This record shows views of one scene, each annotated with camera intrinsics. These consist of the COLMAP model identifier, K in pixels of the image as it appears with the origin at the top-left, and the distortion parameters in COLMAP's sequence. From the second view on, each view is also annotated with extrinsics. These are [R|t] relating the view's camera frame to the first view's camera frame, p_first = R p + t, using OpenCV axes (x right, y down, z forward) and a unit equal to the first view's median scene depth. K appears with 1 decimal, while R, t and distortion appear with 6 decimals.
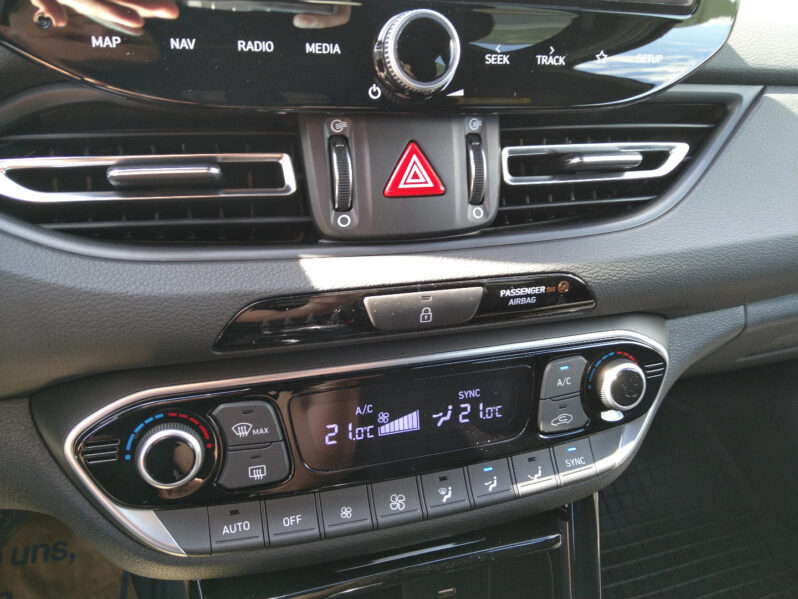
lens RADIAL K [[624.0, 0, 401.7], [0, 624.0, 305.2], [0, 0, 1]] dist [0.051360, -0.067554]
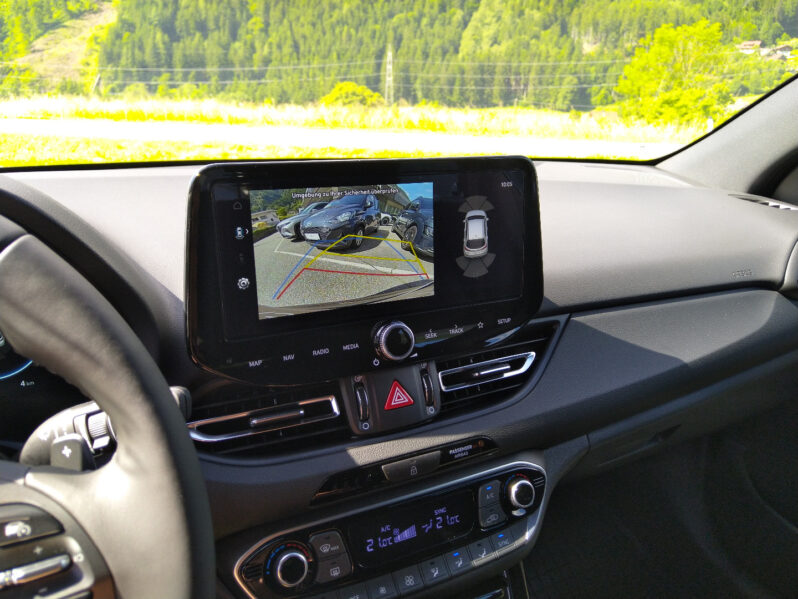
lens RADIAL K [[624.0, 0, 398.2], [0, 624.0, 299.1], [0, 0, 1]] dist [0.051360, -0.067554]
pose [[0.985833, -0.102932, 0.132430, -0.190575], [0.128612, 0.970713, -0.202917, -0.101163], [-0.107665, 0.217075, 0.970199, -0.887466]]
